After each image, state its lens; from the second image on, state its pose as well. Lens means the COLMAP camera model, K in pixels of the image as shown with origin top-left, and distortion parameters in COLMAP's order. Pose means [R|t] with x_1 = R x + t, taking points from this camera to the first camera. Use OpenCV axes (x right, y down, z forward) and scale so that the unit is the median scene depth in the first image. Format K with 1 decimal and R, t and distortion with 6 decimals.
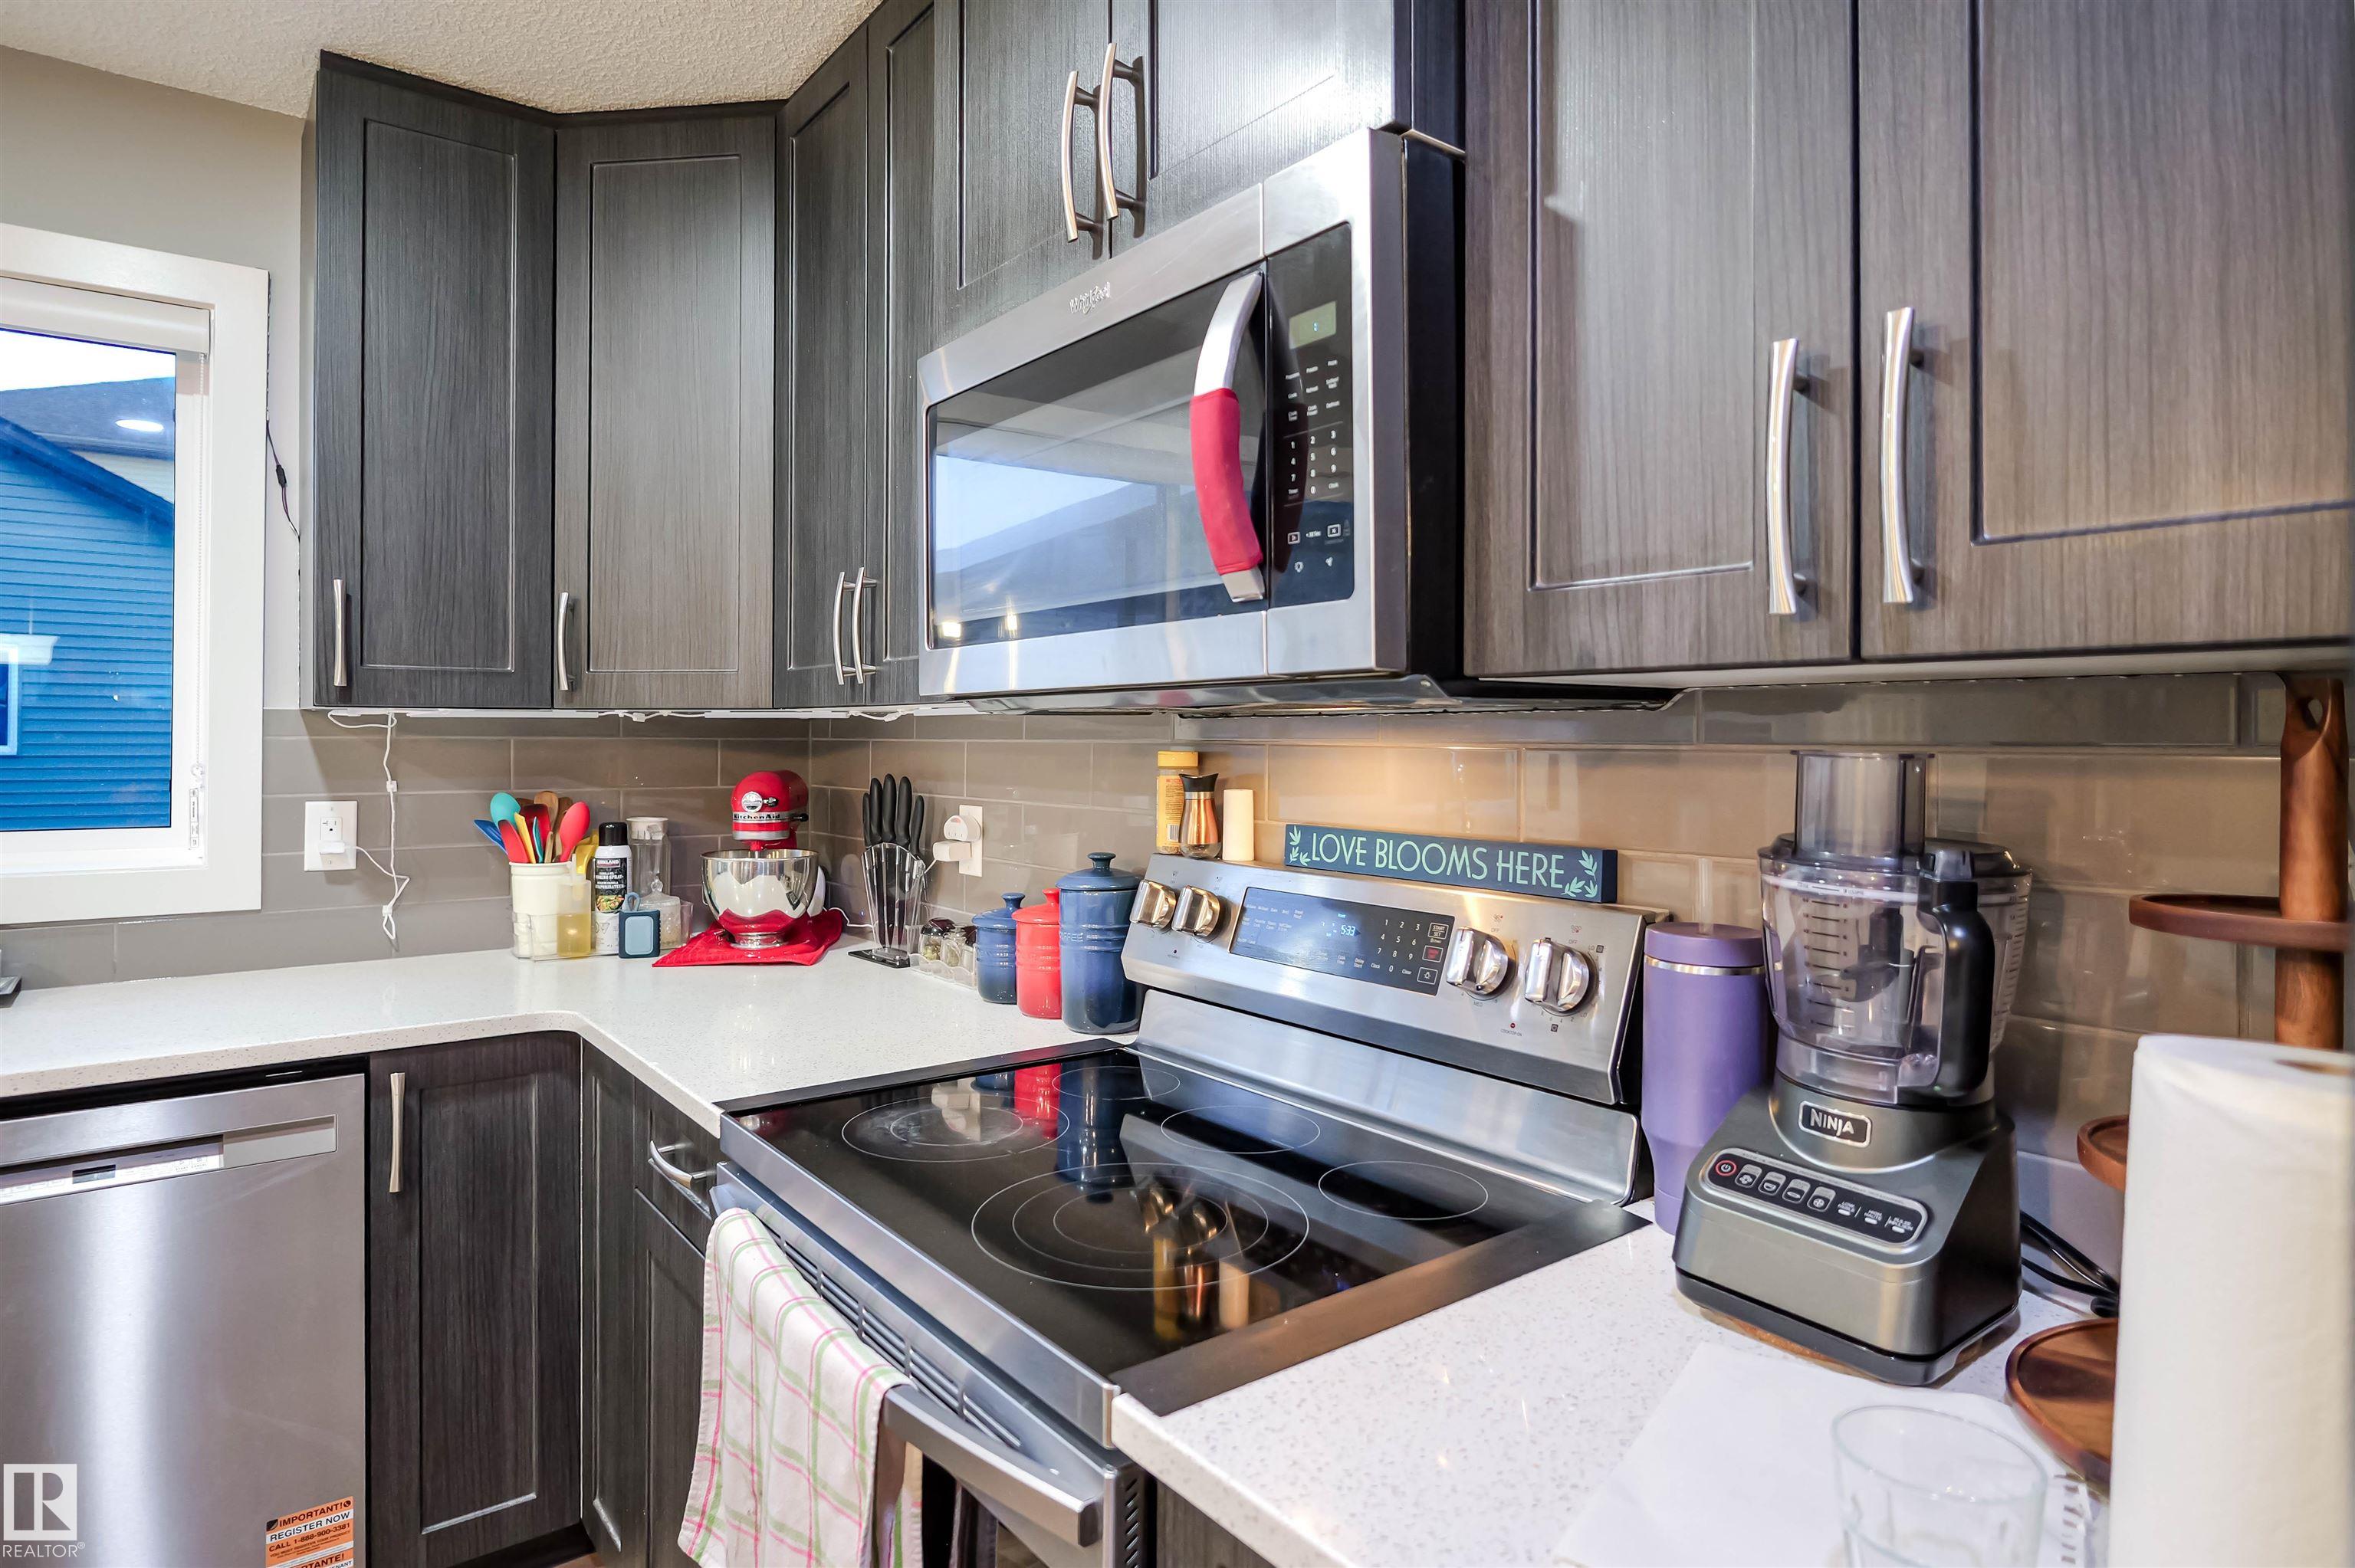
lens RADIAL K [[1292.0, 0, 1176.9], [0, 1292.0, 784.7], [0, 0, 1]] dist [0.000812, -0.000004]
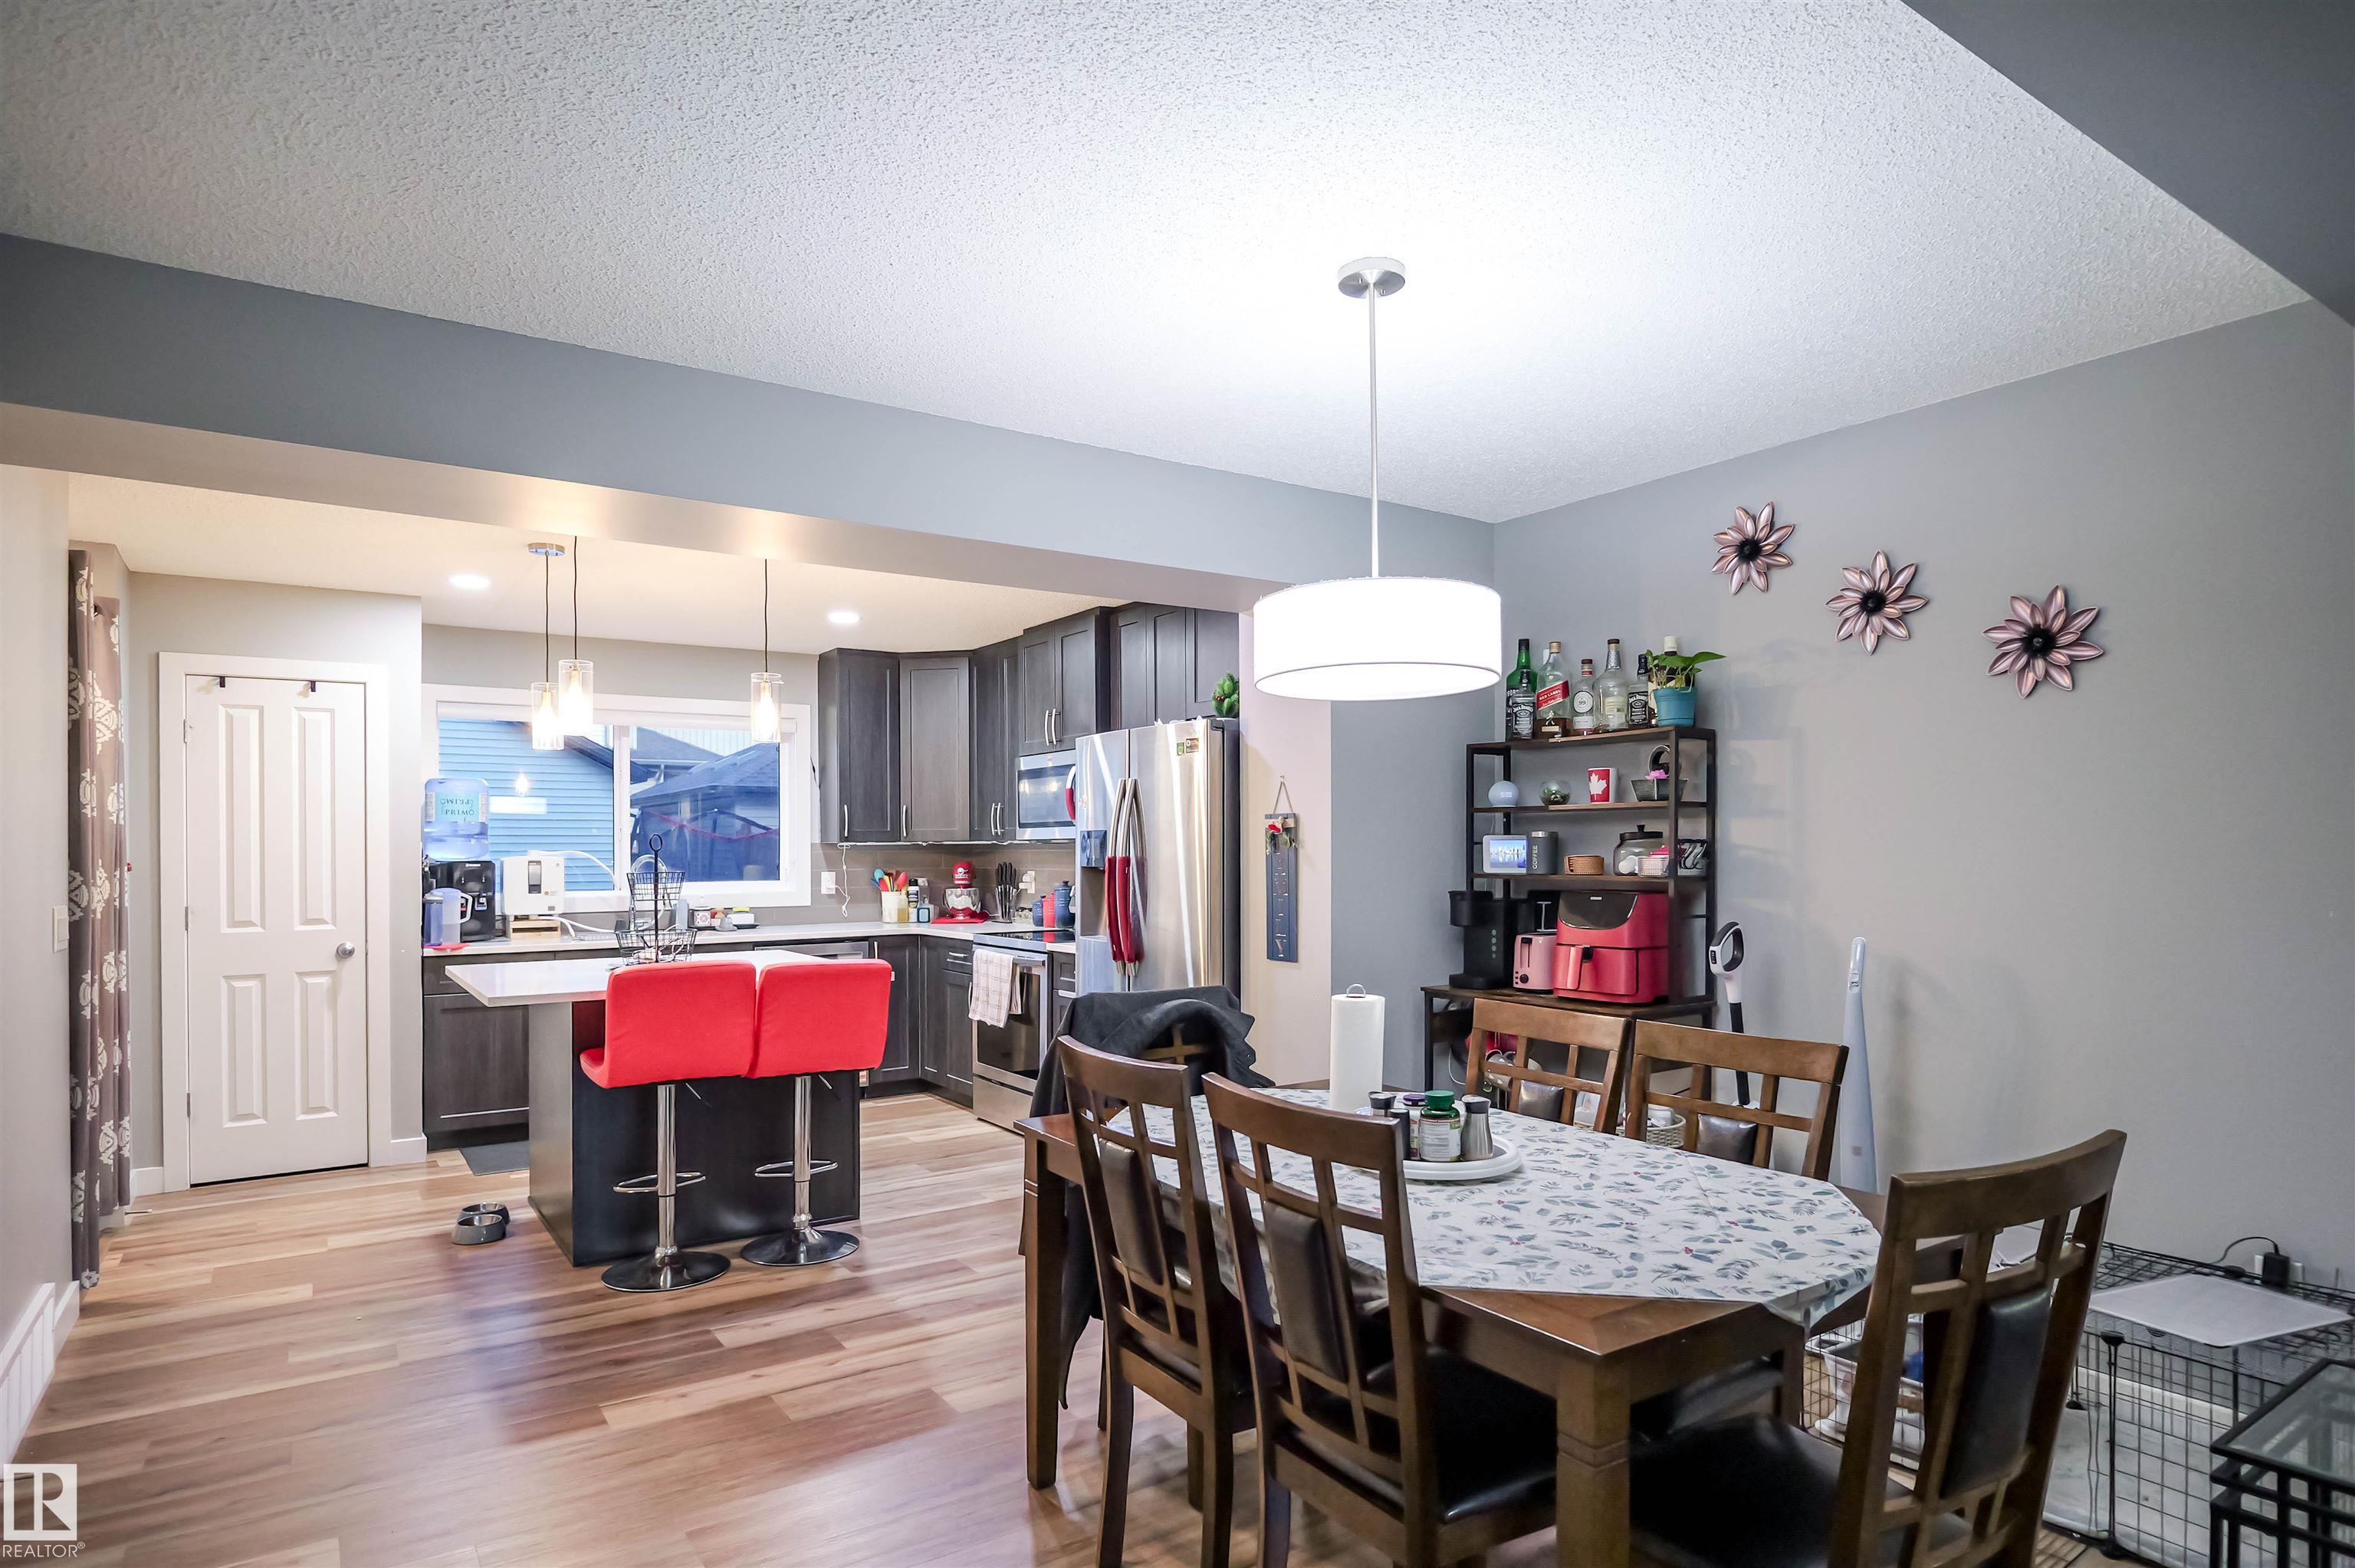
lens RADIAL K [[1292.0, 0, 1182.7], [0, 1292.0, 849.5], [0, 0, 1]] dist [0.000812, -0.000004]
pose [[0.998476, -0.008894, -0.054474, 0.375662], [0.006866, 0.999281, -0.037296, 0.081912], [0.054766, 0.036865, 0.997818, -2.092922]]
